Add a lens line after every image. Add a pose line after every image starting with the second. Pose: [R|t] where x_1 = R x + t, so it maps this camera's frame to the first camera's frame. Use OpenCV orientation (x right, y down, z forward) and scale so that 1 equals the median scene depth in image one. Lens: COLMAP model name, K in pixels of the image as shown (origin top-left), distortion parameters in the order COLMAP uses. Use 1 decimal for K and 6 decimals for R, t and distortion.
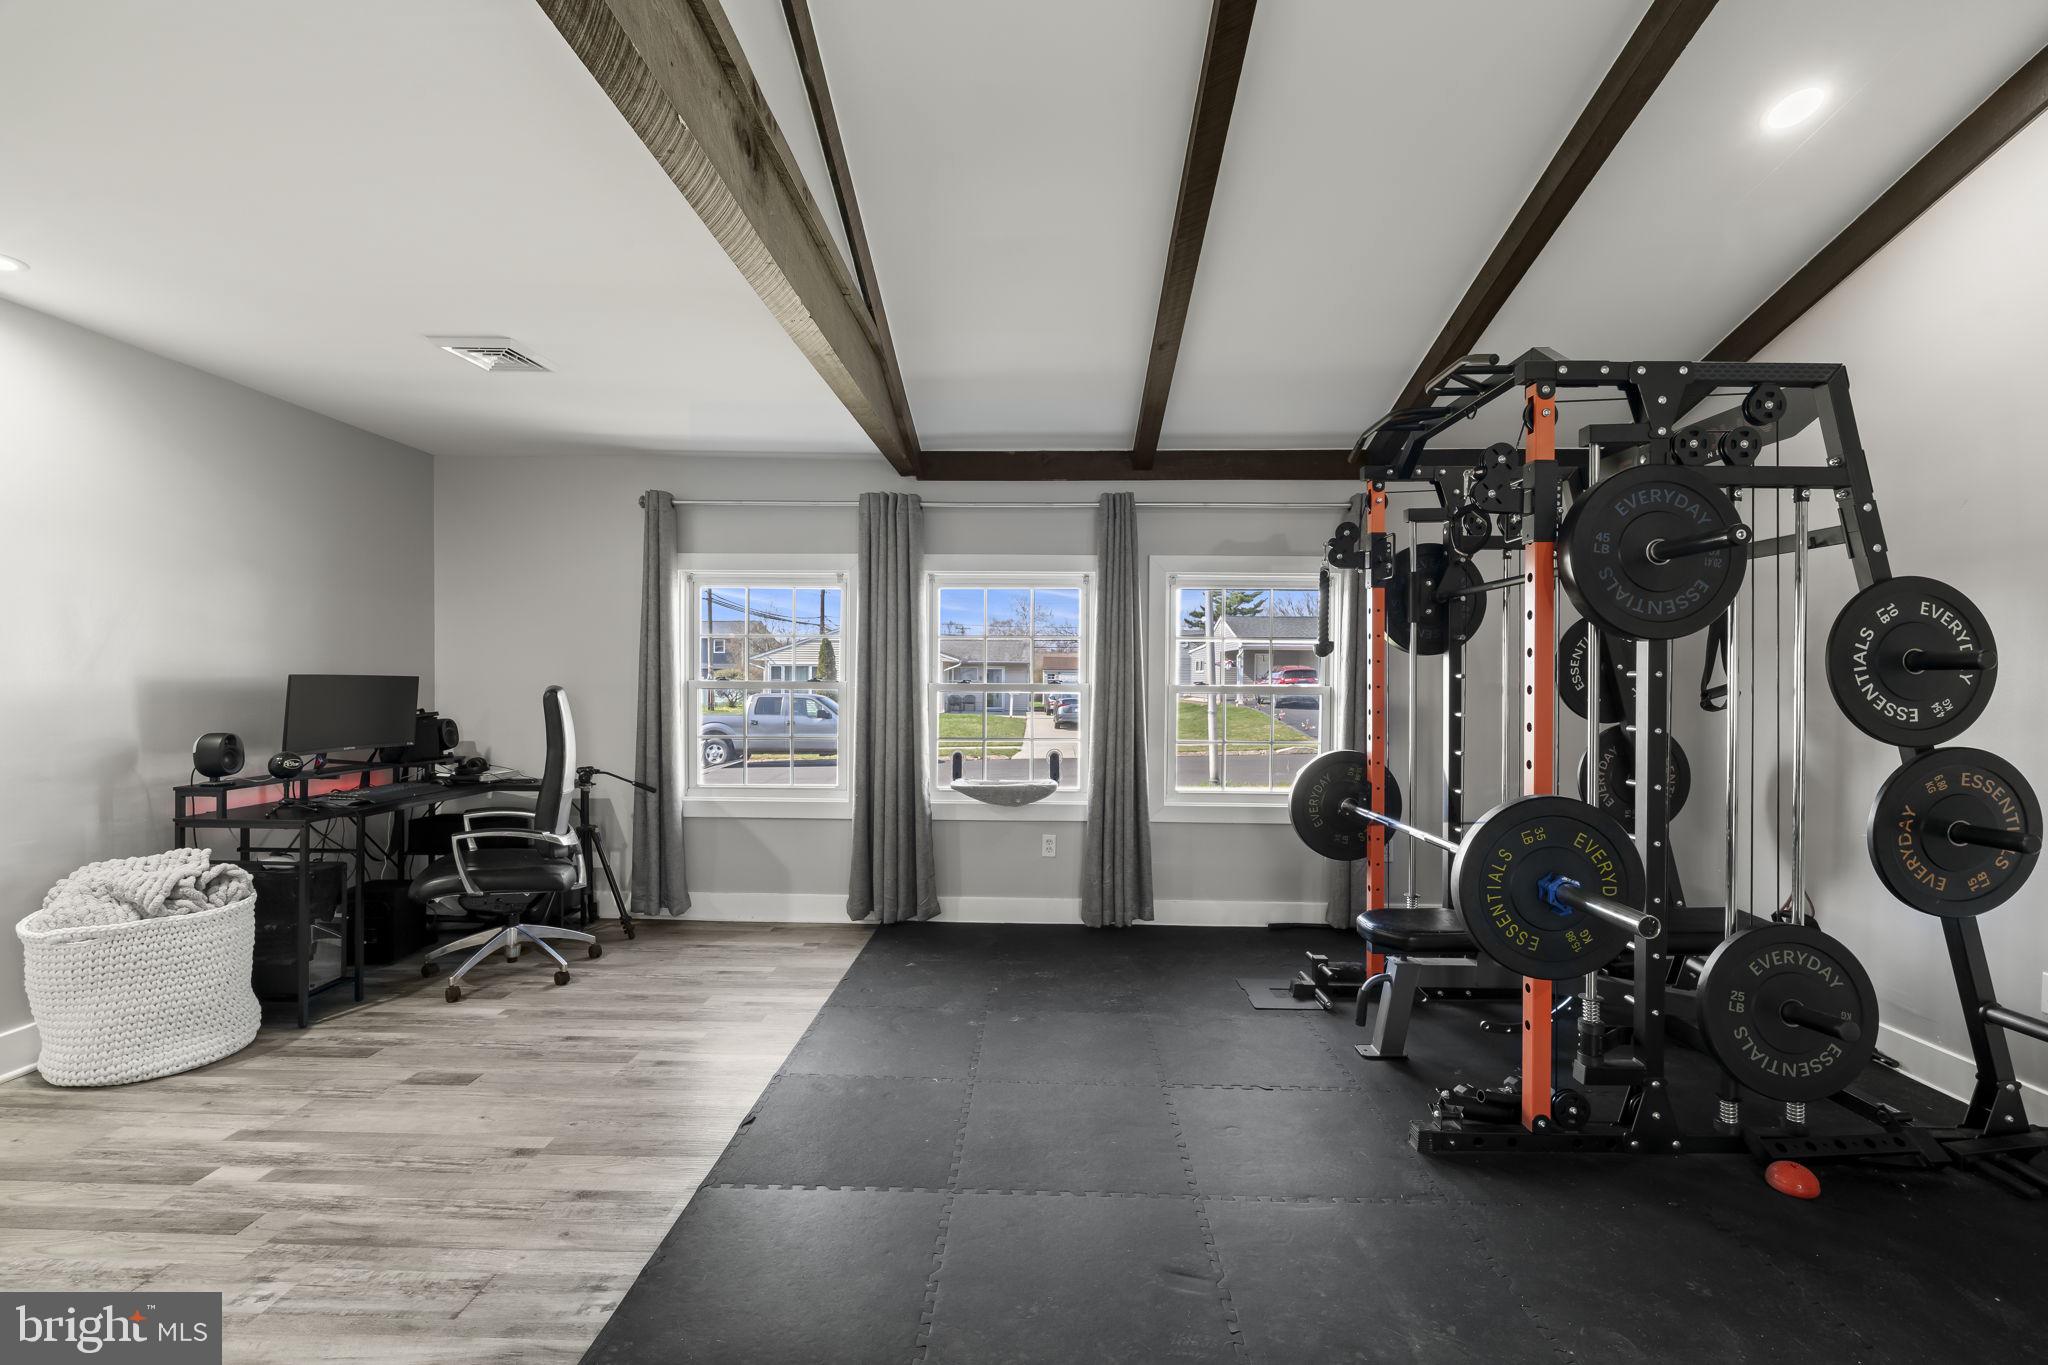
lens RADIAL K [[925.9, 0, 979.3], [0, 925.9, 687.4], [0, 0, 1]] dist [-0.018722, 0.001492]
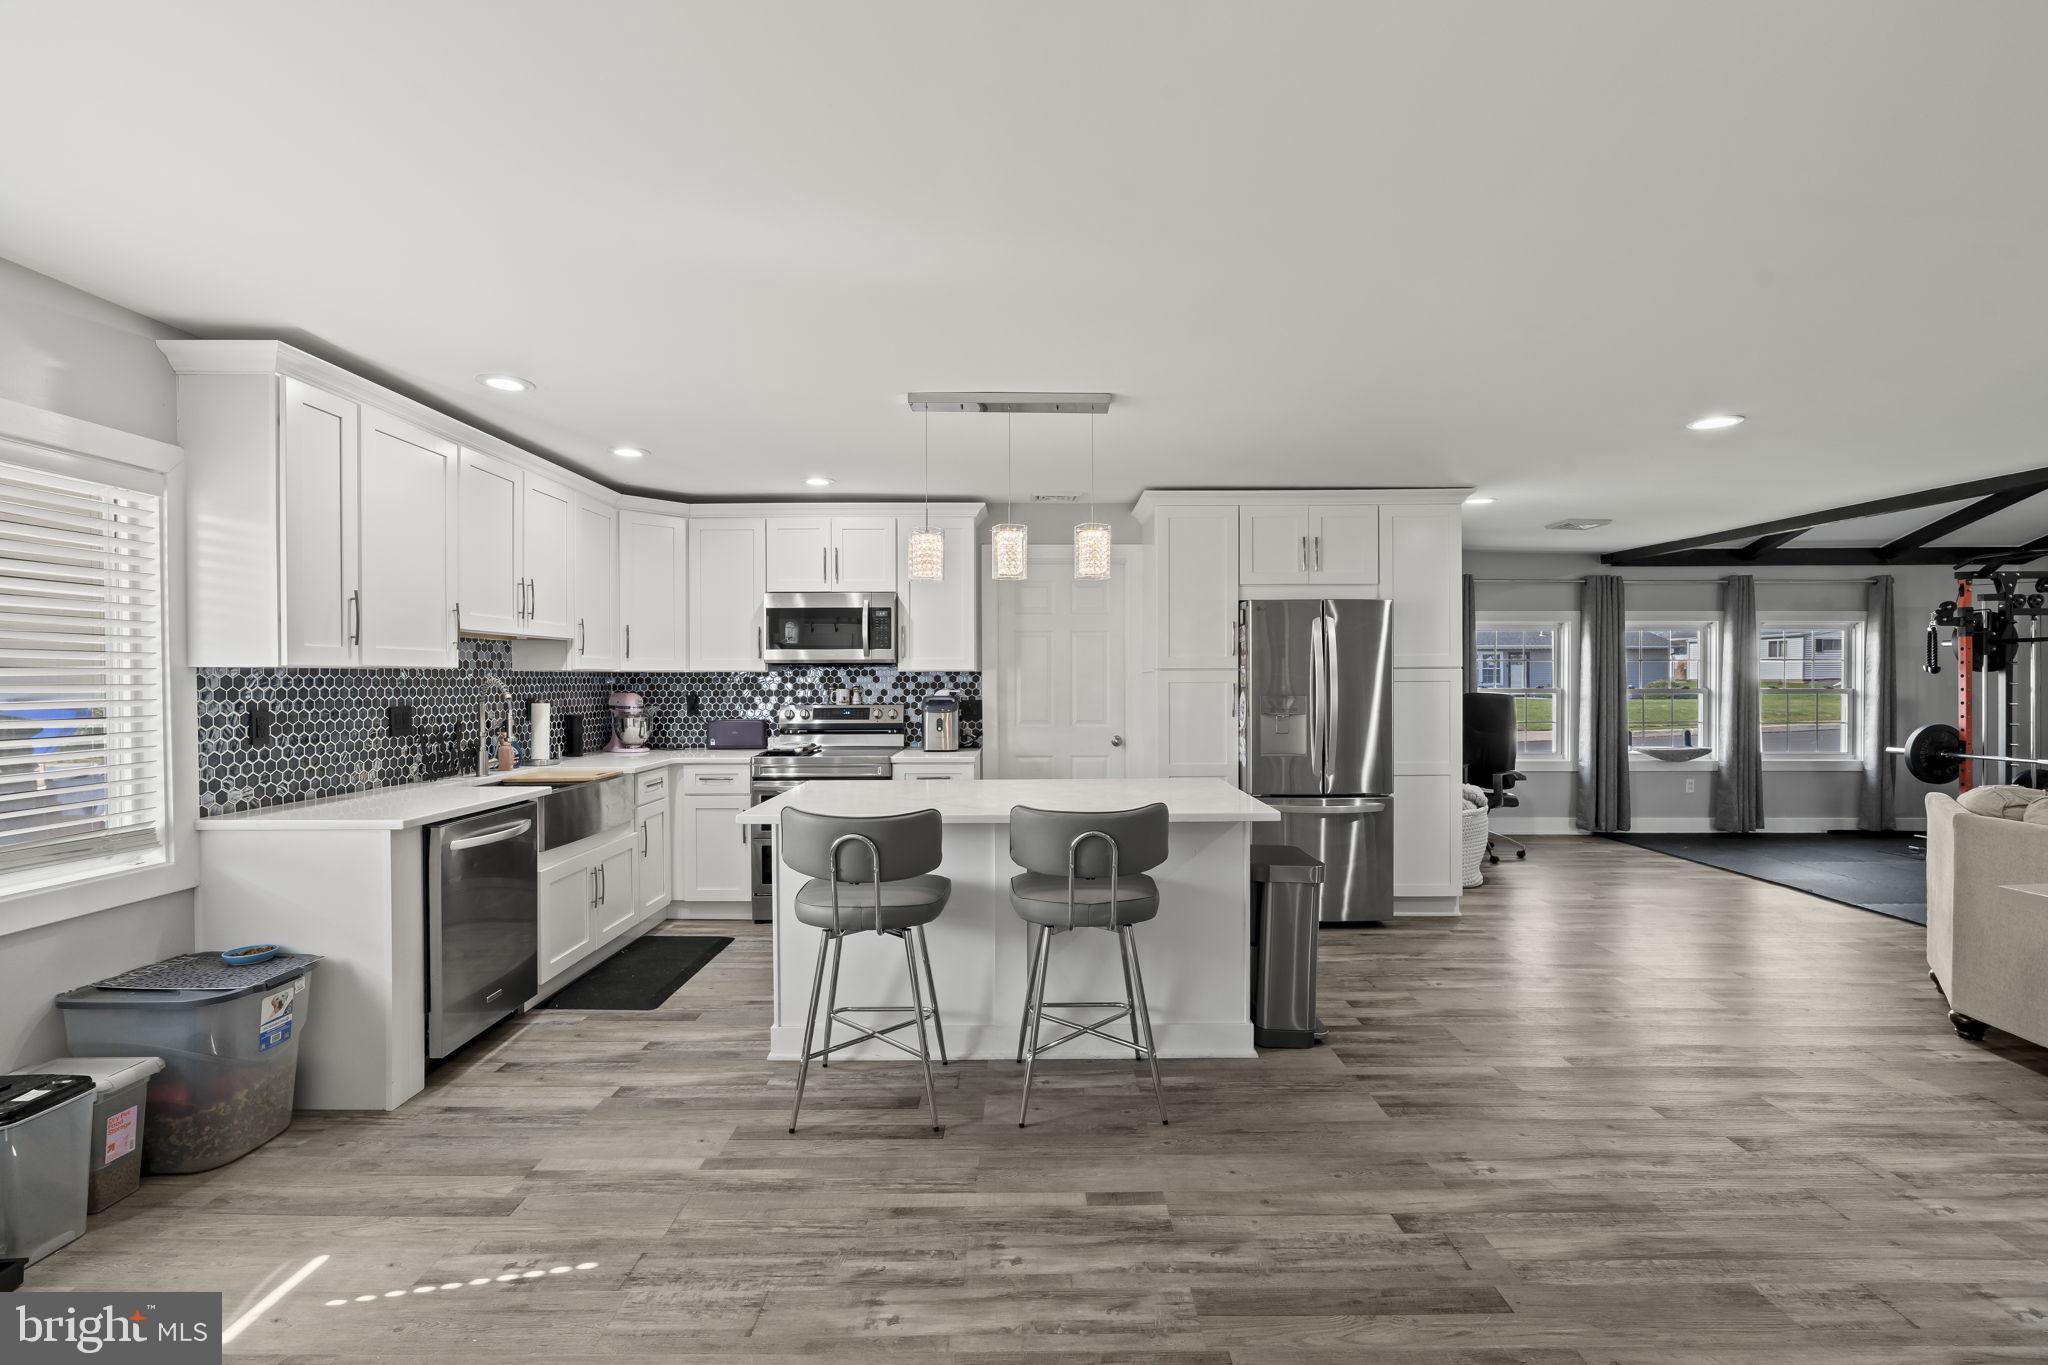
lens RADIAL K [[909.6, 0, 1044.6], [0, 909.6, 685.1], [0, 0, 1]] dist [-0.002163, 0.003803]
pose [[0.995707, -0.008586, 0.092167, -1.357418], [0.008839, 0.999958, -0.002338, -0.017690], [-0.092143, 0.003143, 0.995741, -0.565134]]
